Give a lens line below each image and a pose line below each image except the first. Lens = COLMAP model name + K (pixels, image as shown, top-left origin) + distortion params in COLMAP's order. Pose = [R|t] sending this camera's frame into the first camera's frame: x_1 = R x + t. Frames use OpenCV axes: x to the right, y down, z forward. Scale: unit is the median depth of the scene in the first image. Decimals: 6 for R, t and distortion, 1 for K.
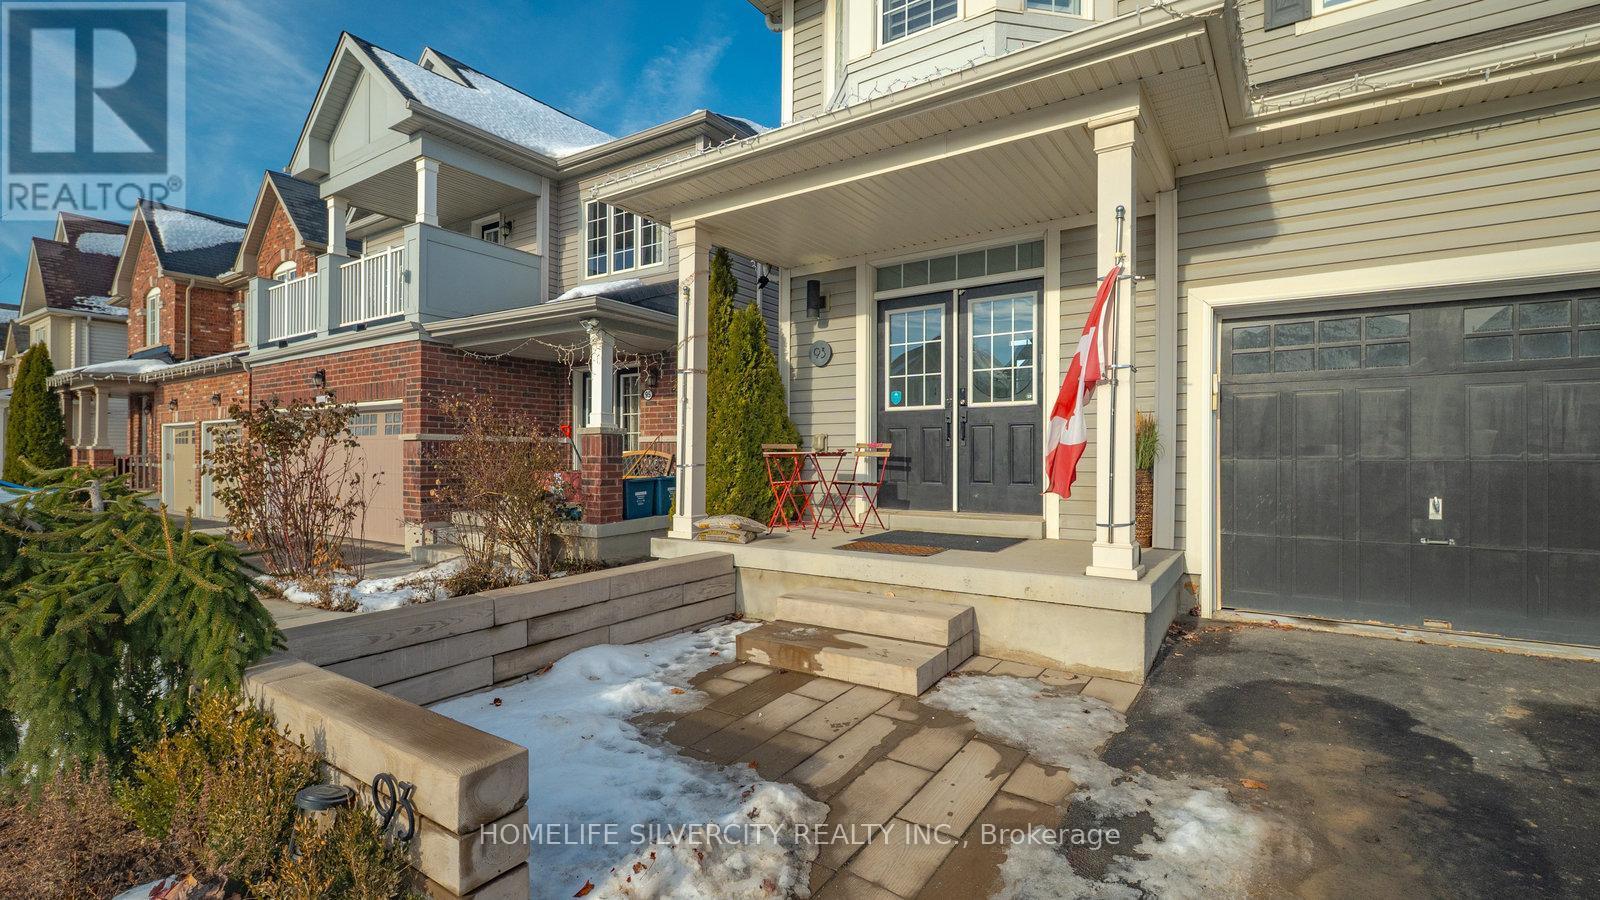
lens RADIAL K [[709.7, 0, 803.9], [0, 709.7, 455.3], [0, 0, 1]] dist [0.014033, -0.009082]
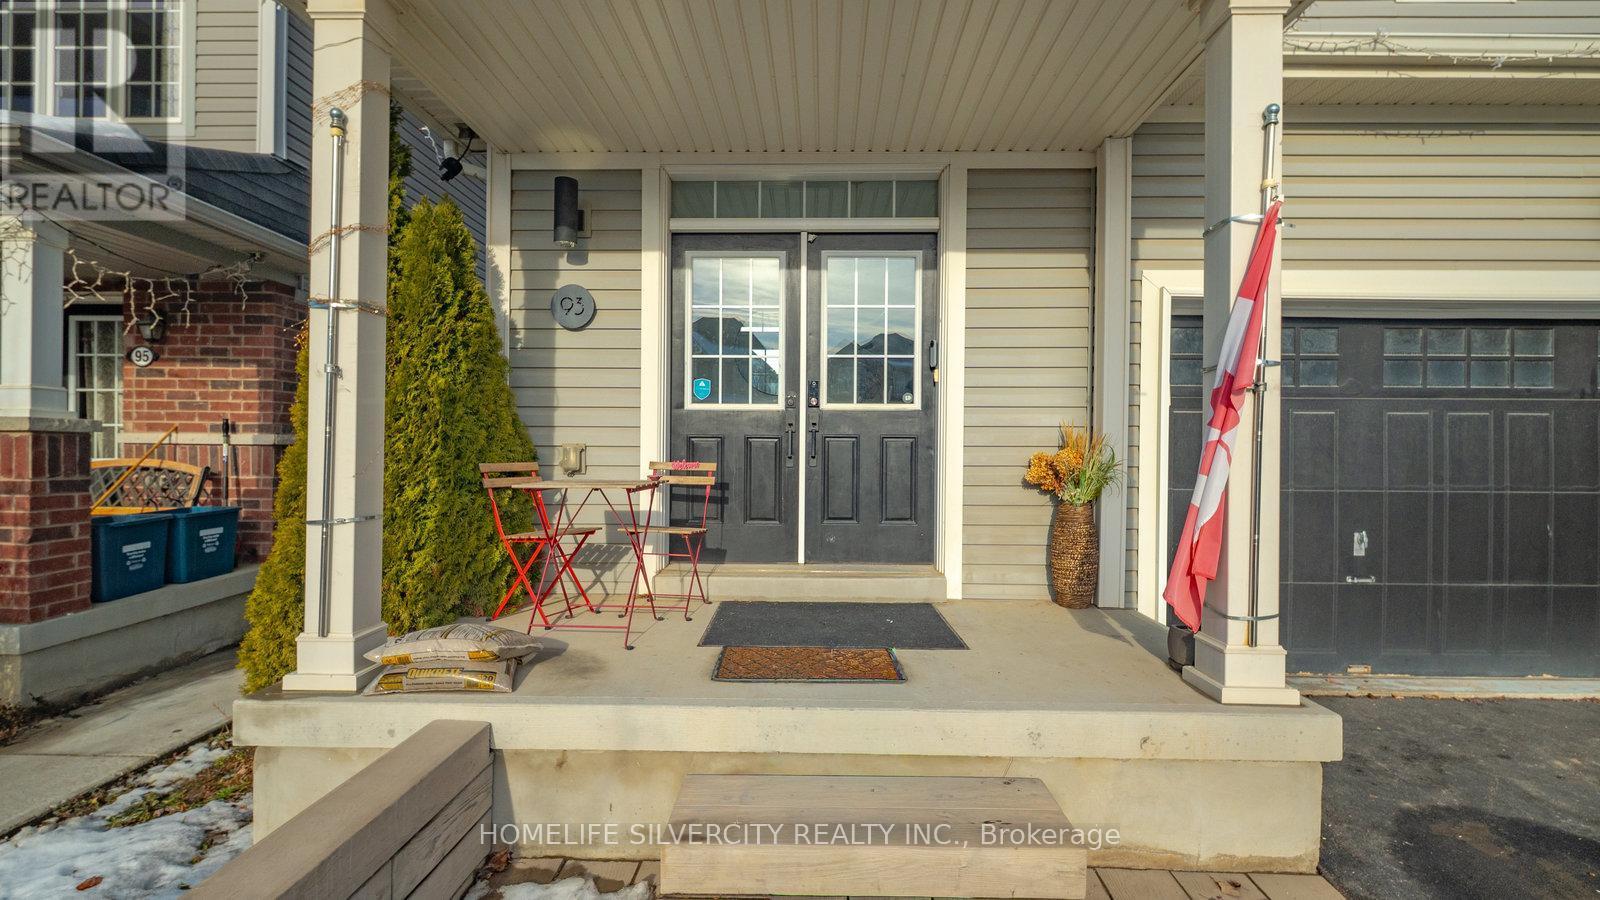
lens RADIAL K [[709.7, 0, 803.9], [0, 709.7, 455.3], [0, 0, 1]] dist [0.014033, -0.009082]
pose [[0.839940, 0.001064, 0.542678, -0.144286], [-0.006930, 0.999938, 0.008765, -0.028343], [-0.542635, -0.011123, 0.839895, 0.422298]]
